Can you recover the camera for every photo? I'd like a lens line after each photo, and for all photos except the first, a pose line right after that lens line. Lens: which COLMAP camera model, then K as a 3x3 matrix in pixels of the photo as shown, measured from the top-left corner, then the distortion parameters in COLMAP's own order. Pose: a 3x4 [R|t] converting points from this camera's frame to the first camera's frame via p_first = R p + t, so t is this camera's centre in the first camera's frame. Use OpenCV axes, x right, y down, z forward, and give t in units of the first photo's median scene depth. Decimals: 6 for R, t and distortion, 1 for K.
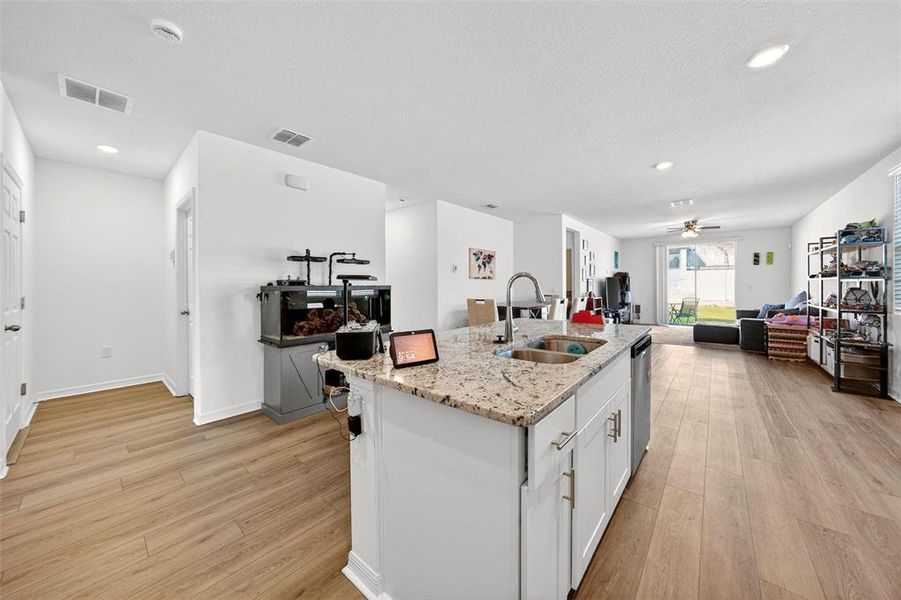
lens RADIAL K [[315.2, 0, 452.3], [0, 315.2, 284.0], [0, 0, 1]] dist [-0.013322, 0.000063]
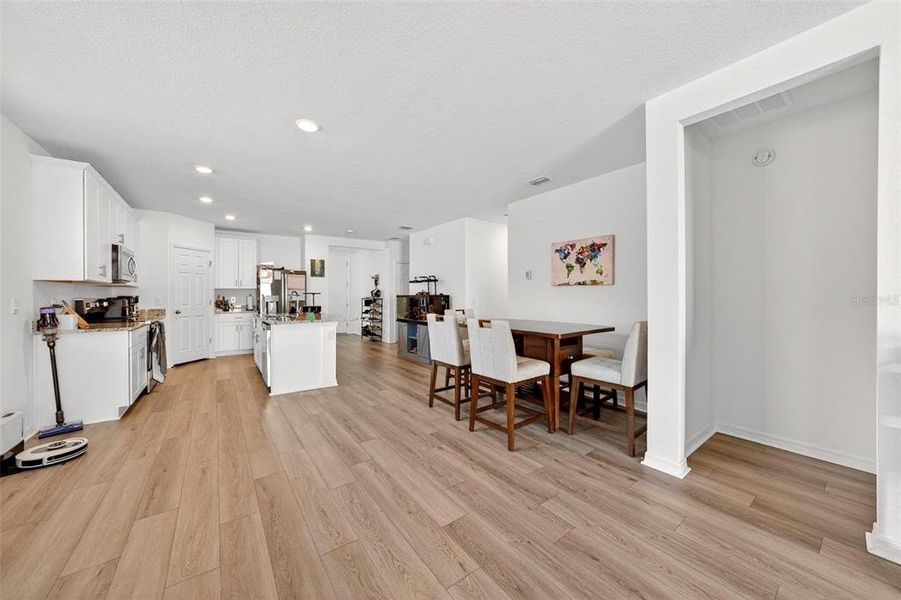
lens RADIAL K [[315.2, 0, 448.3], [0, 315.2, 295.2], [0, 0, 1]] dist [-0.013322, 0.000063]
pose [[-0.227890, 0.006171, -0.973667, 0.761198], [0.008205, 0.999957, 0.004417, -0.000945], [0.973652, -0.006983, -0.227930, 0.863381]]
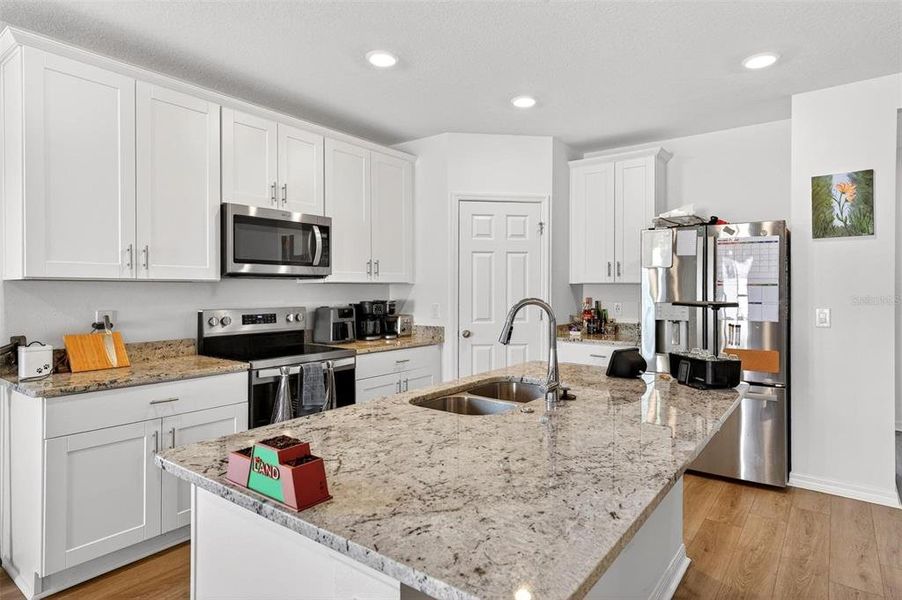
lens RADIAL K [[496.2, 0, 464.3], [0, 496.2, 288.3], [0, 0, 1]] dist [0.005304, -0.000509]
pose [[-0.997711, 0.004913, -0.067444, 0.127469], [0.005190, 0.999979, -0.003935, -0.015920], [0.067424, -0.004276, -0.997715, 0.594347]]
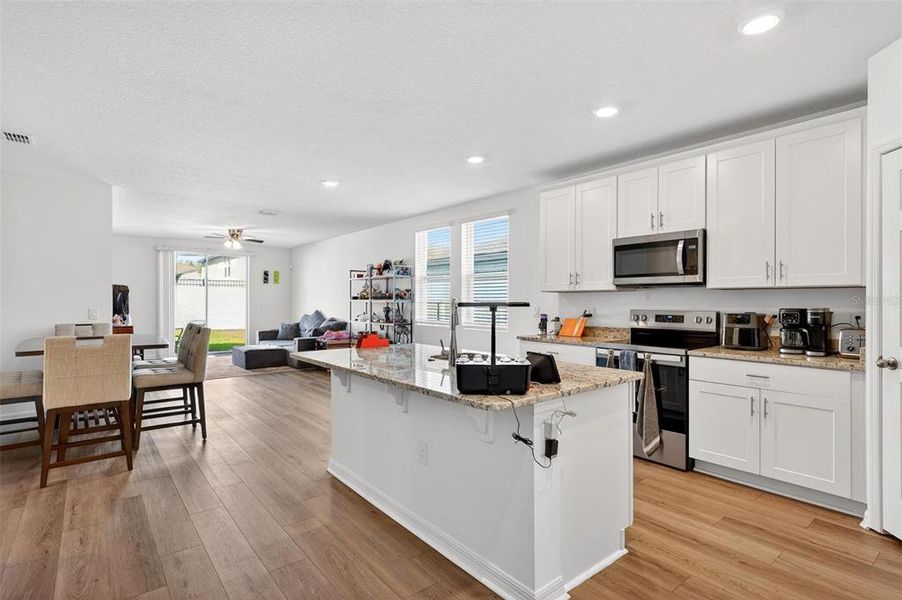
lens RADIAL K [[450.8, 0, 456.0], [0, 450.8, 302.3], [0, 0, 1]] dist [-0.002732, -0.000498]
pose [[0.187517, 0.001874, 0.982259, -0.372153], [-0.005251, 0.999986, -0.000906, -0.006470], [-0.982247, -0.004988, 0.187525, 0.206679]]
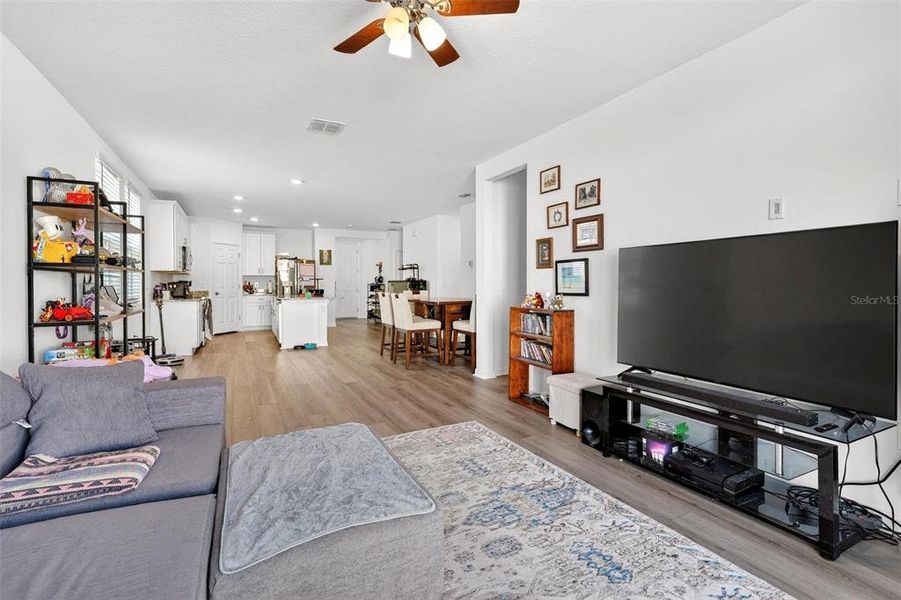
lens RADIAL K [[450.3, 0, 482.2], [0, 450.3, 289.2], [0, 0, 1]] dist [-0.002732, -0.000498]
pose [[-0.357526, 0.016085, -0.933765, 1.301426], [0.007946, 0.999868, 0.014181, 0.014177], [0.933869, -0.002350, -0.357606, 1.451179]]
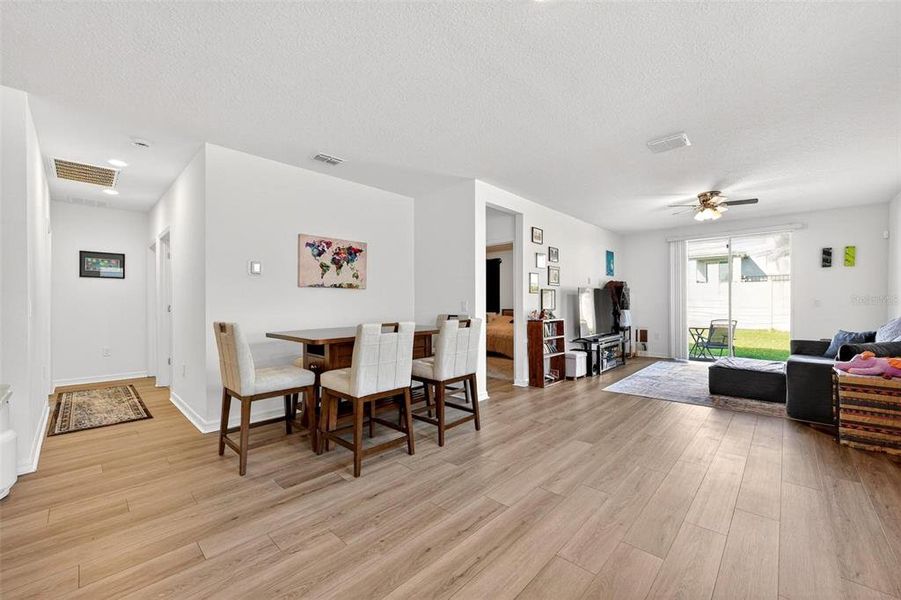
lens RADIAL K [[356.5, 0, 455.6], [0, 356.5, 303.7], [0, 0, 1]] dist [-0.008370, 0.001523]
pose [[0.998649, -0.000137, -0.051970, 0.352499], [0.000296, 0.999995, 0.003036, 0.011967], [0.051970, -0.003047, 0.998644, 0.328763]]
